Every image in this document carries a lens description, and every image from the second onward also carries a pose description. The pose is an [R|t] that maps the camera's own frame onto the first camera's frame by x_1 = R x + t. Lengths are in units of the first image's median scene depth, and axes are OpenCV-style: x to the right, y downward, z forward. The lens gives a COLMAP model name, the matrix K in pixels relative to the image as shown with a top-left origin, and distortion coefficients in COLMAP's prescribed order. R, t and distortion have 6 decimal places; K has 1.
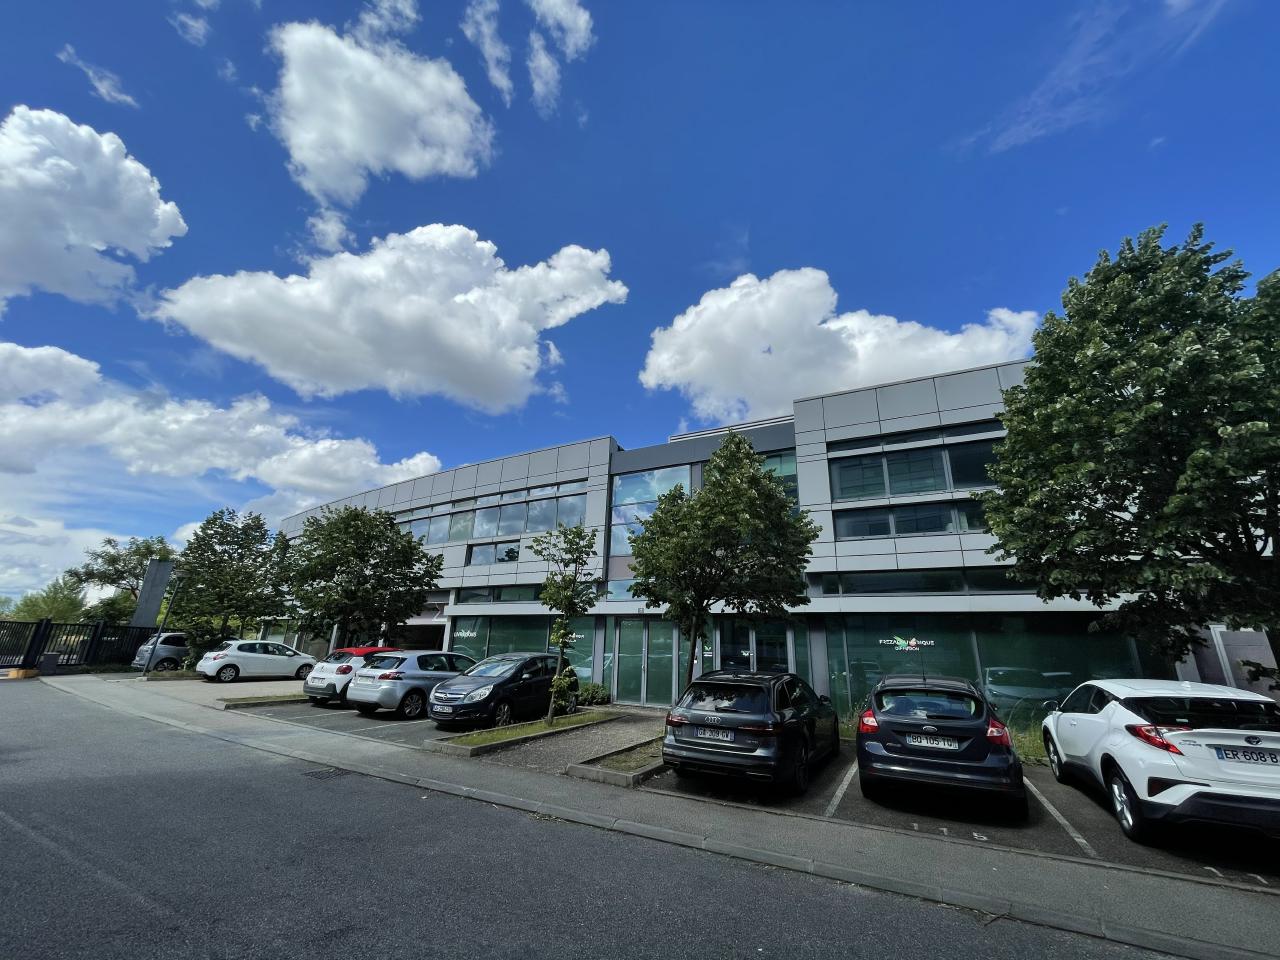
lens RADIAL K [[519.9, 0, 640.0], [0, 519.9, 480.0], [0, 0, 1]] dist [0.001356, 0.000235]
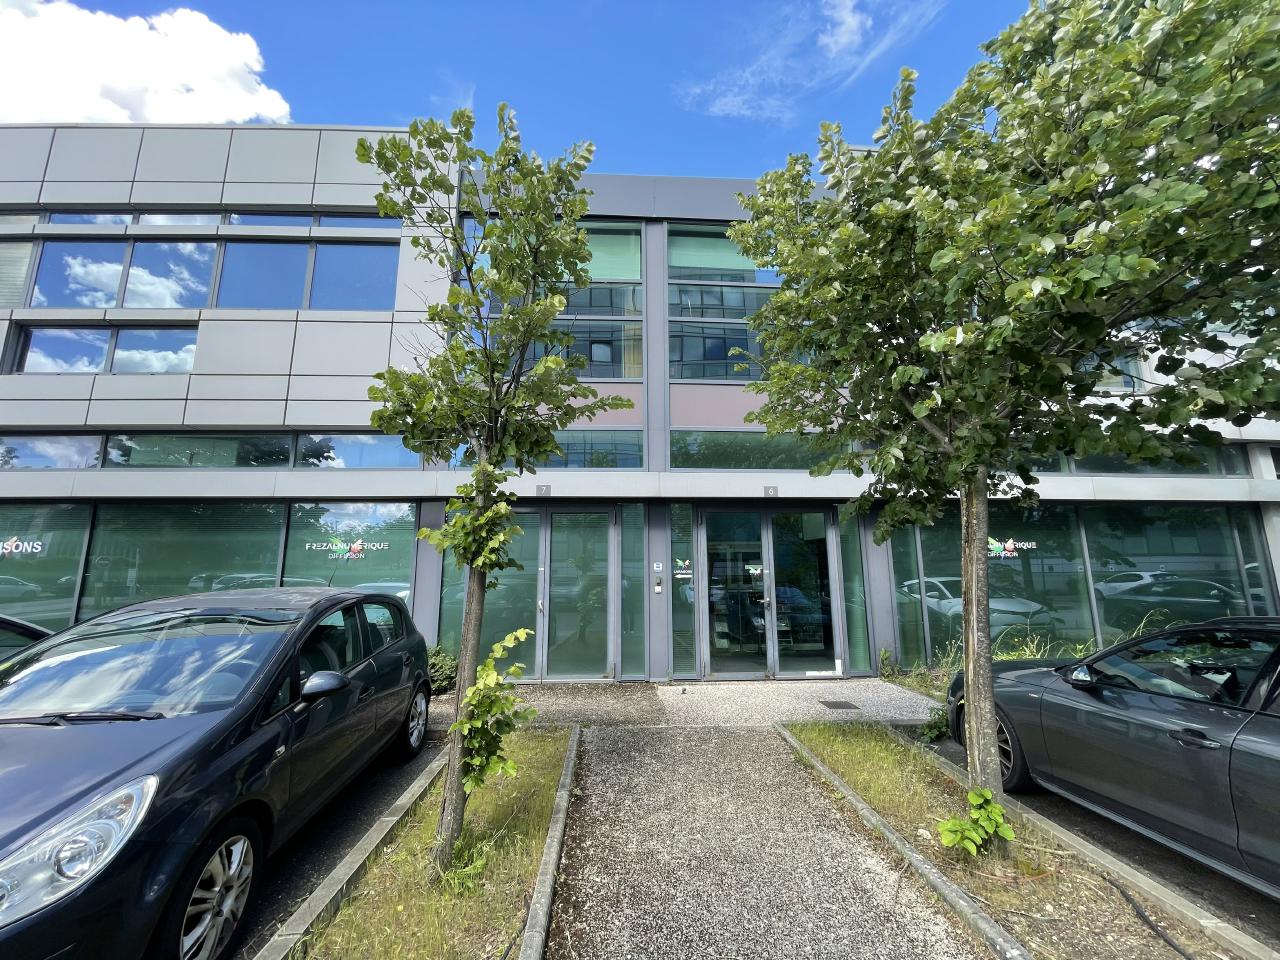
lens RADIAL K [[519.9, 0, 640.0], [0, 519.9, 480.0], [0, 0, 1]] dist [0.001356, 0.000235]
pose [[0.850739, 0.061549, 0.521972, -0.180618], [-0.135682, 0.985176, 0.104973, 0.188325], [-0.507773, -0.160127, 0.846478, 0.579759]]
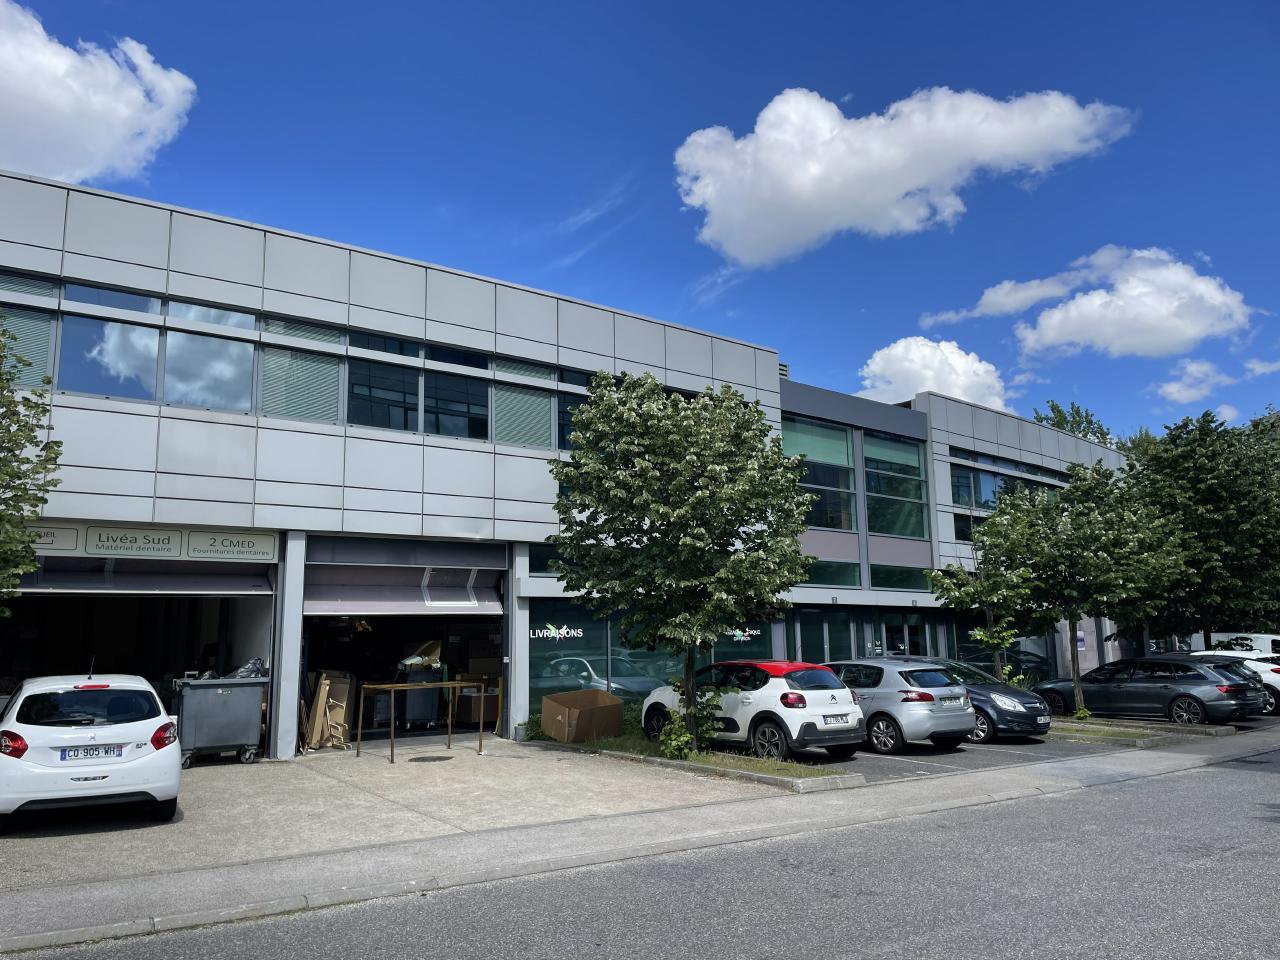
lens RADIAL K [[958.8, 0, 629.4], [0, 958.8, 494.9], [0, 0, 1]] dist [0.102803, -0.124902]
pose [[0.381344, 0.108526, 0.918041, -1.601779], [-0.264709, 0.964320, -0.004040, 0.193086], [-0.885723, -0.241473, 0.396466, 0.768699]]
